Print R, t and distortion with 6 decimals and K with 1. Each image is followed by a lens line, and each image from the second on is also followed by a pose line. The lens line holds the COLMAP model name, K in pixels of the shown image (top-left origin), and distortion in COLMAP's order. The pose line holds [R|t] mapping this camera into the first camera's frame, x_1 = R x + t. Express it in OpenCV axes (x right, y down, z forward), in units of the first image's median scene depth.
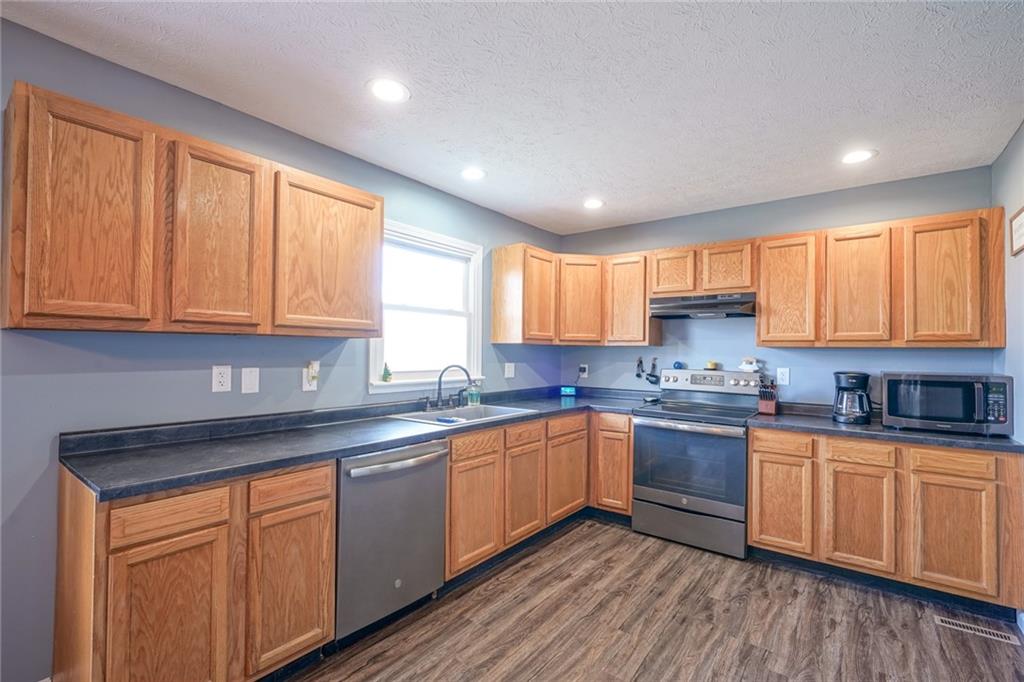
lens RADIAL K [[455.3, 0, 509.1], [0, 455.3, 345.1], [0, 0, 1]] dist [-0.009467, 0.000285]
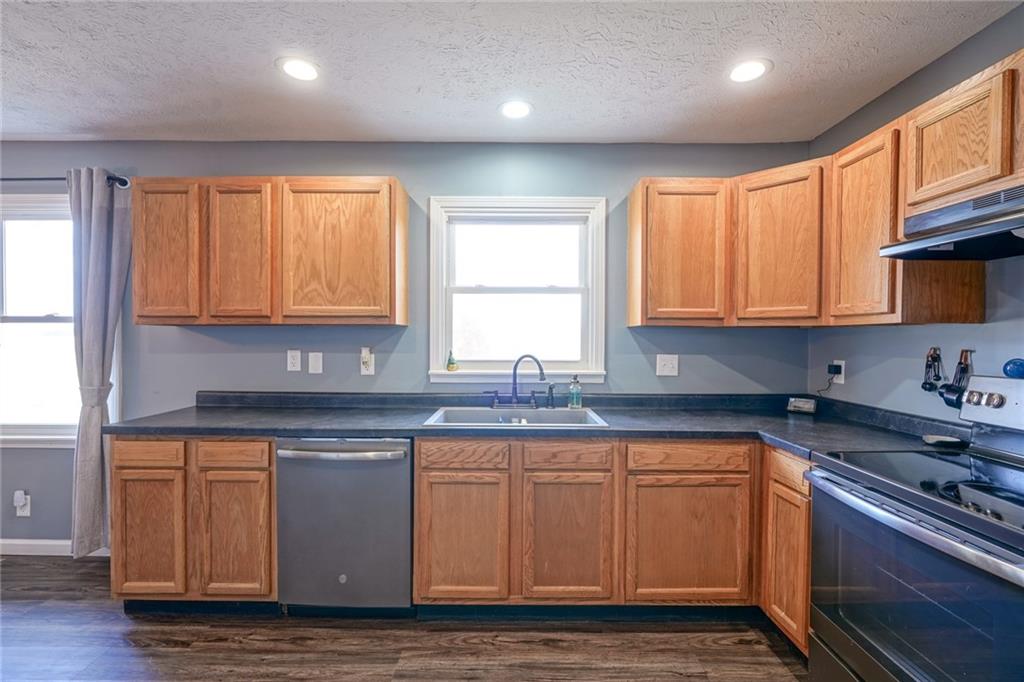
lens RADIAL K [[455.3, 0, 509.1], [0, 455.3, 345.1], [0, 0, 1]] dist [-0.009467, 0.000285]
pose [[0.616115, 0.003033, -0.787651, 0.573750], [0.013713, 0.999800, 0.014577, 0.016408], [0.787537, -0.019783, 0.615950, 0.548528]]
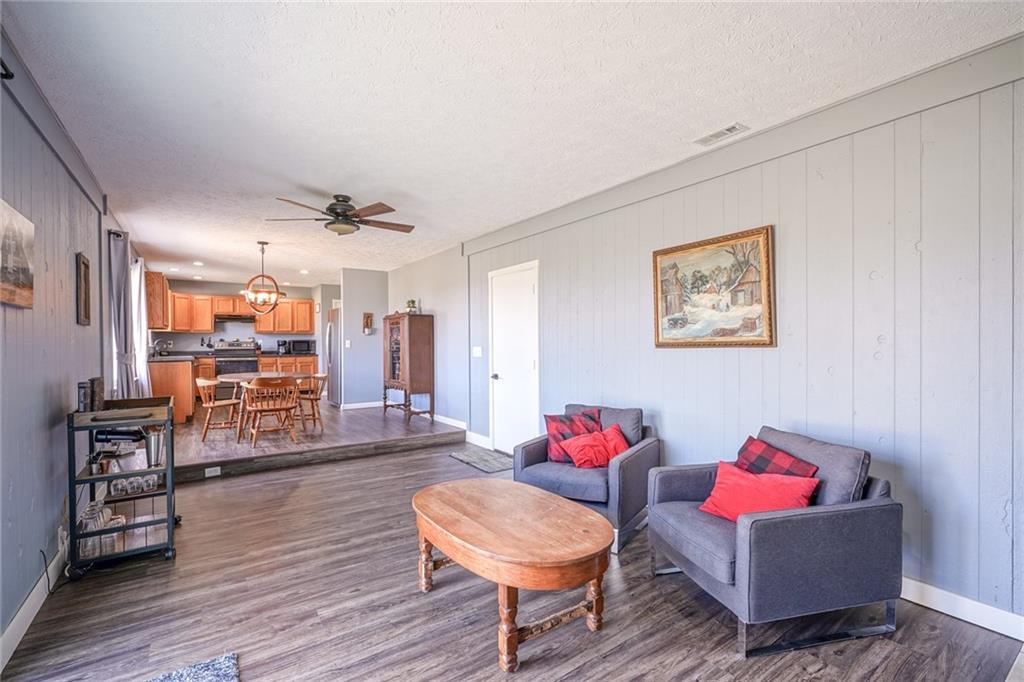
lens RADIAL K [[464.3, 0, 508.6], [0, 464.3, 343.9], [0, 0, 1]] dist [-0.003055, 0.000384]
pose [[0.304711, -0.019599, 0.952243, -2.316360], [-0.004061, 0.999752, 0.021876, 0.002036], [-0.952436, -0.010533, 0.304556, -1.919122]]
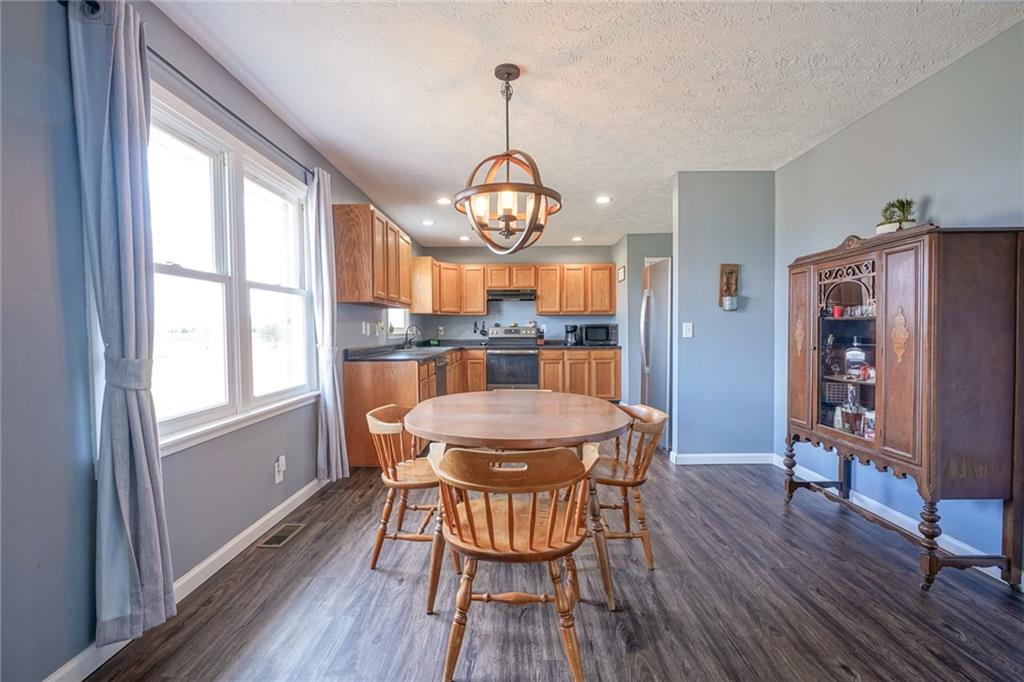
lens RADIAL K [[464.3, 0, 508.6], [0, 464.3, 343.9], [0, 0, 1]] dist [-0.003055, 0.000384]
pose [[0.794717, -0.036363, 0.605890, -1.091169], [0.008739, 0.998786, 0.048480, 0.040965], [-0.606917, -0.033233, 0.794070, -0.823564]]
